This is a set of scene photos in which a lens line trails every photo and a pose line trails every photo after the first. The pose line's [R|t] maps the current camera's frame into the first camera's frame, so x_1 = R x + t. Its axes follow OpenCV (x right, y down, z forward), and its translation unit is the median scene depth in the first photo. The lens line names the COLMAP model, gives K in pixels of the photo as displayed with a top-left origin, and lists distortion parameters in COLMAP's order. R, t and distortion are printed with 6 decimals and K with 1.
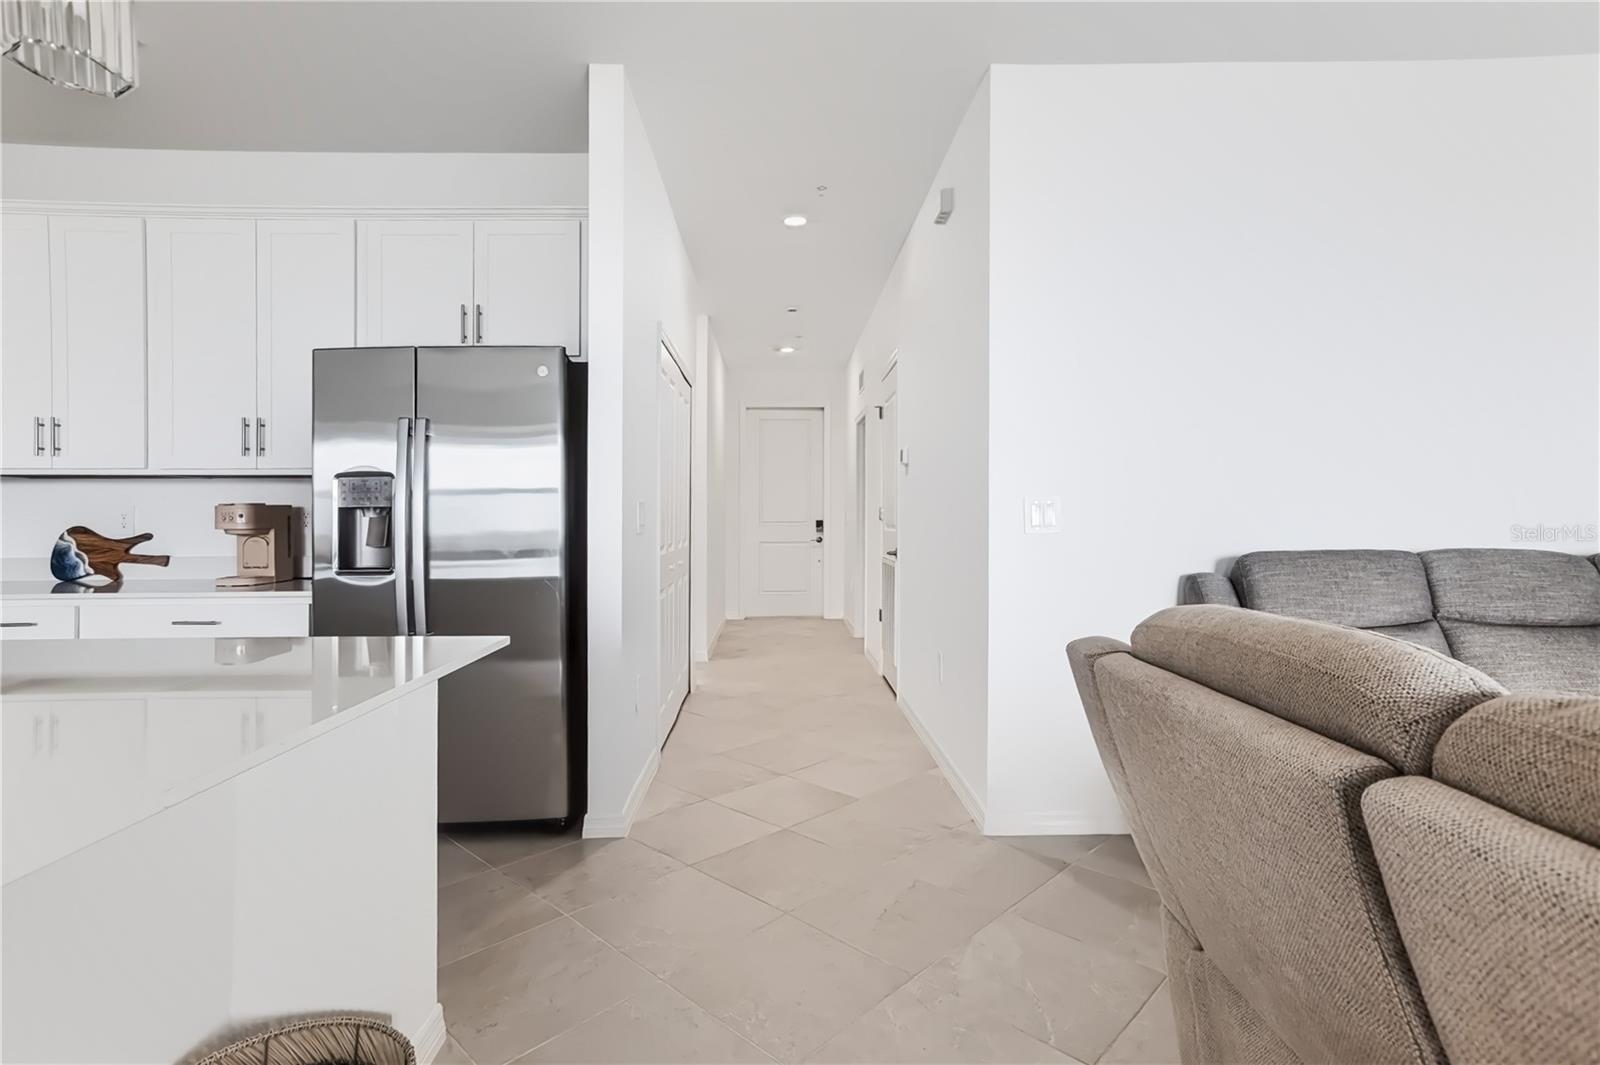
lens RADIAL K [[791.9, 0, 771.5], [0, 791.9, 506.0], [0, 0, 1]] dist [0.024552, 0.000103]
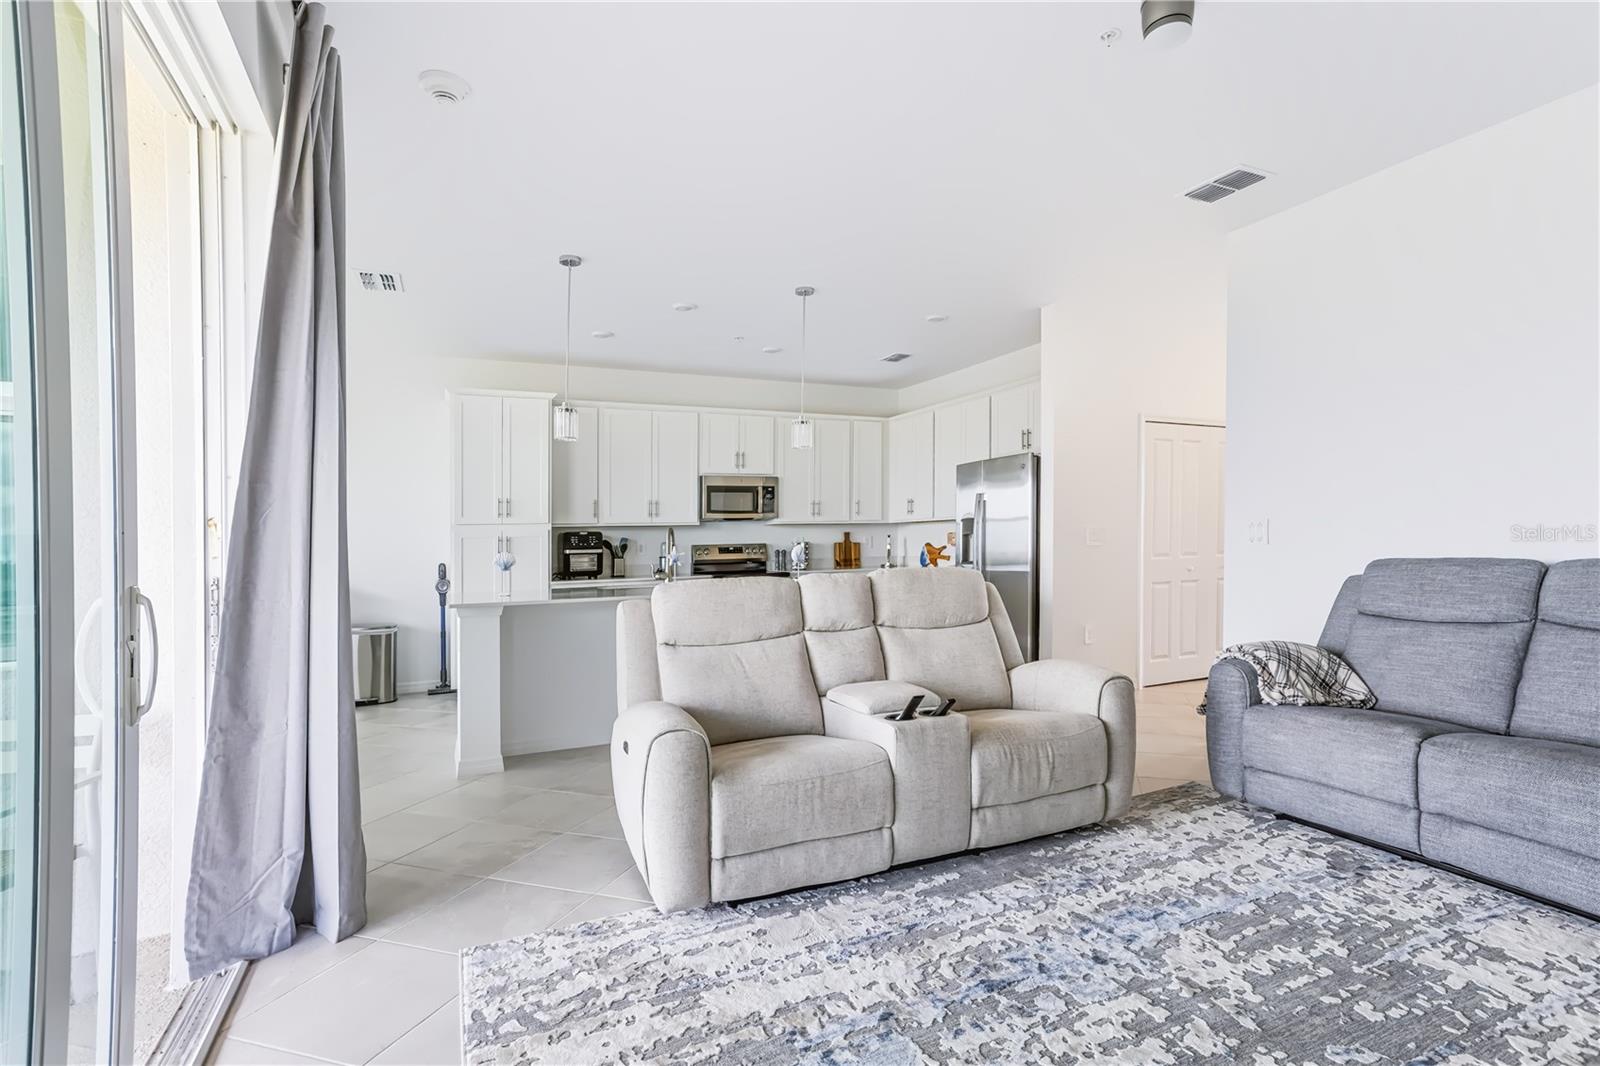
lens RADIAL K [[795.9, 0, 800.0], [0, 795.9, 533.0], [0, 0, 1]] dist [-0.000721, -0.000096]
pose [[0.416608, -0.015798, -0.908949, 1.082547], [0.030924, 0.999517, -0.003198, -0.006636], [0.908560, -0.026776, 0.416895, -0.291126]]
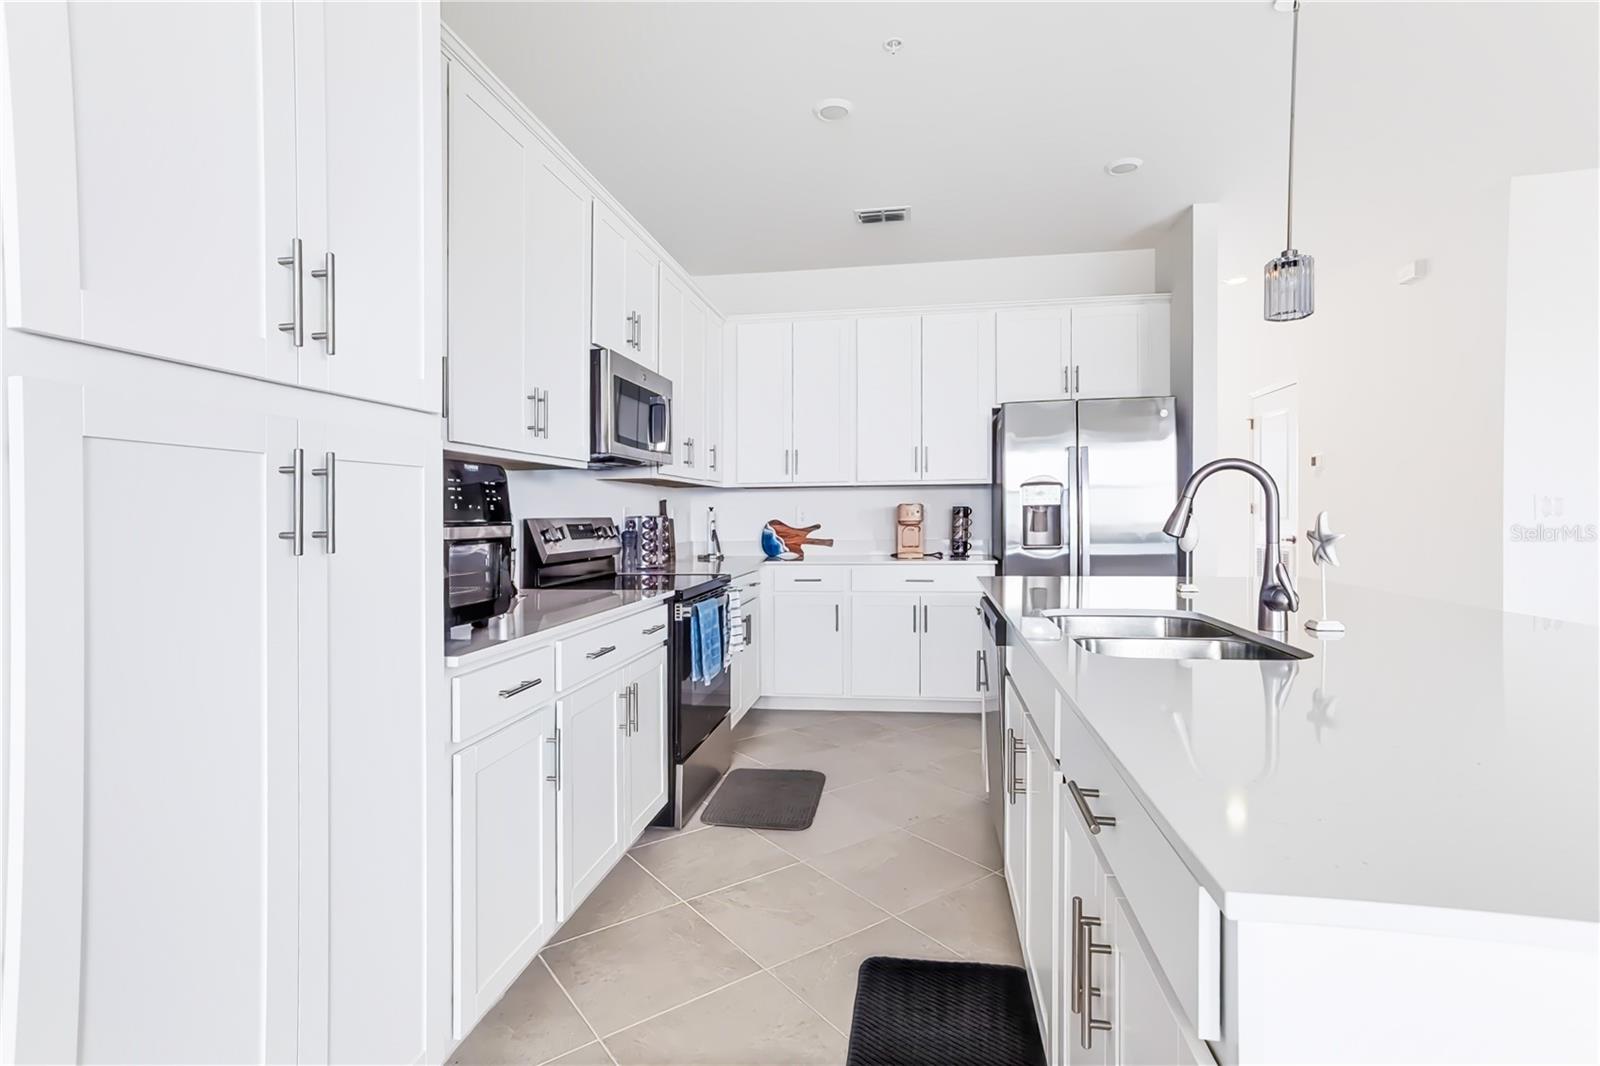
lens RADIAL K [[764.5, 0, 782.7], [0, 764.5, 507.8], [0, 0, 1]] dist [-0.000248, 0.000236]
pose [[0.984449, -0.005704, -0.175578, -0.598935], [0.006543, 0.999970, 0.004201, -0.003533], [0.175549, -0.005284, 0.984457, -0.422538]]
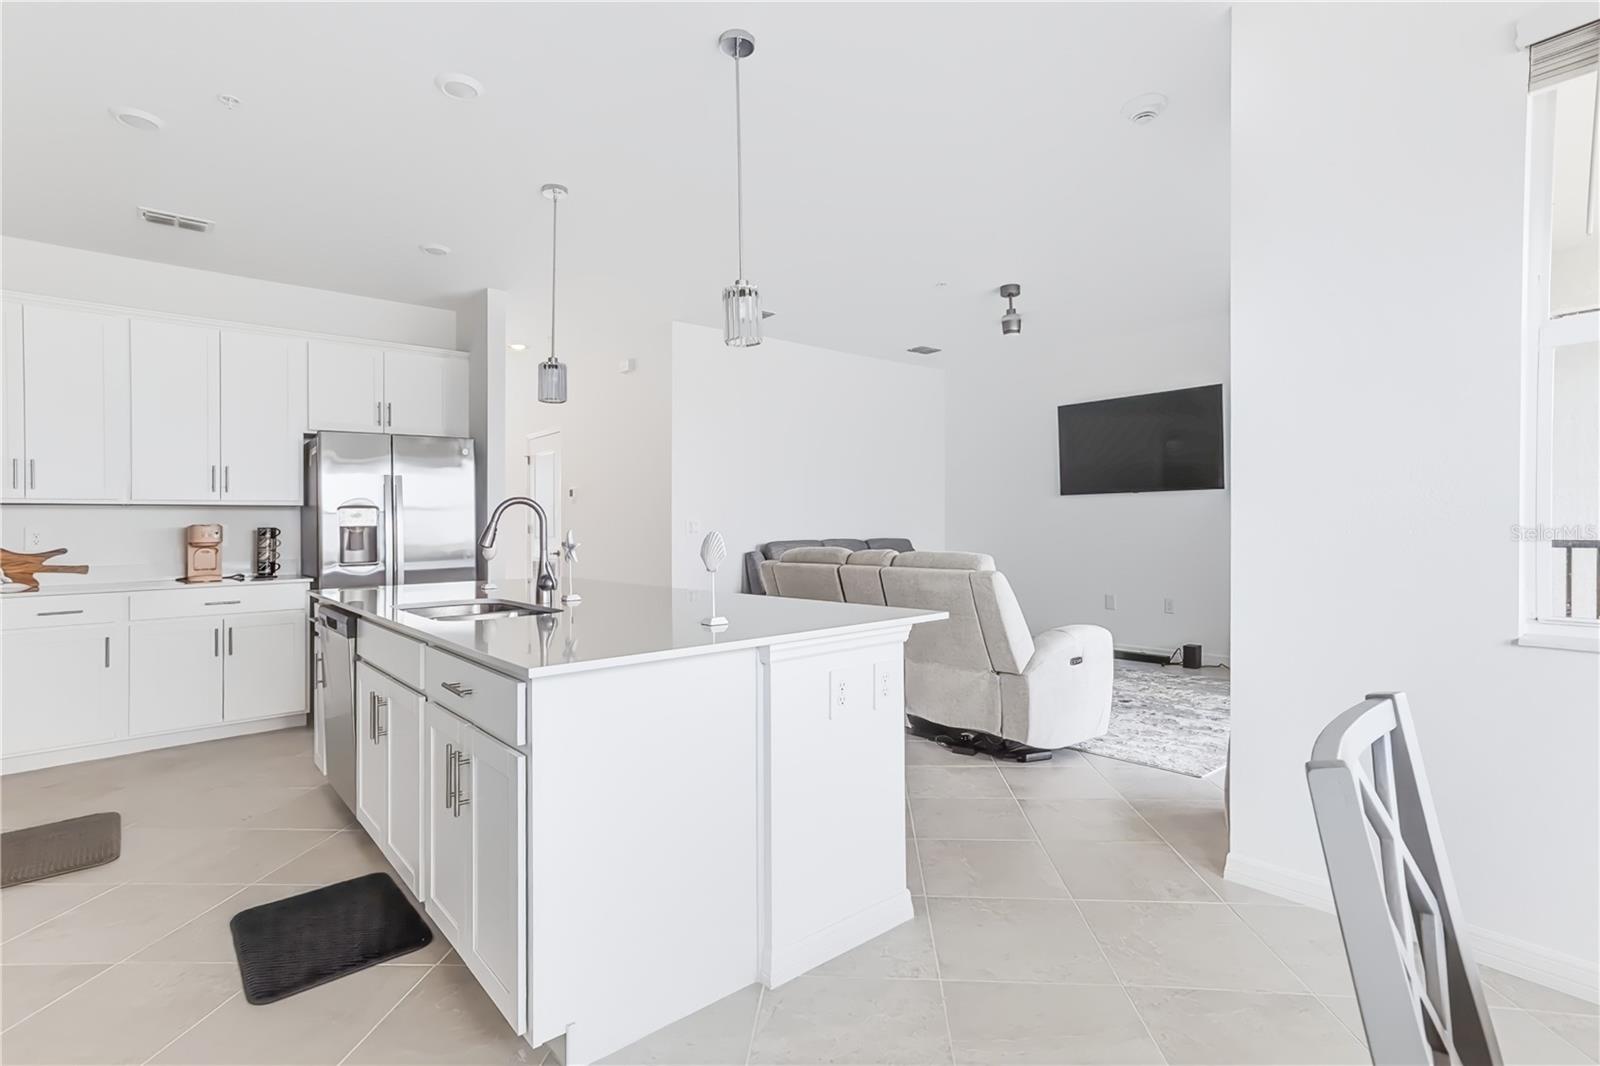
lens RADIAL K [[771.4, 0, 800.0], [0, 771.4, 533.0], [0, 0, 1]] dist [-0.001247, 0.014232]
pose [[0.755564, -0.010629, 0.654988, -0.713011], [0.001659, 0.999896, 0.014311, -0.006136], [-0.655073, -0.009726, 0.755503, -0.697609]]
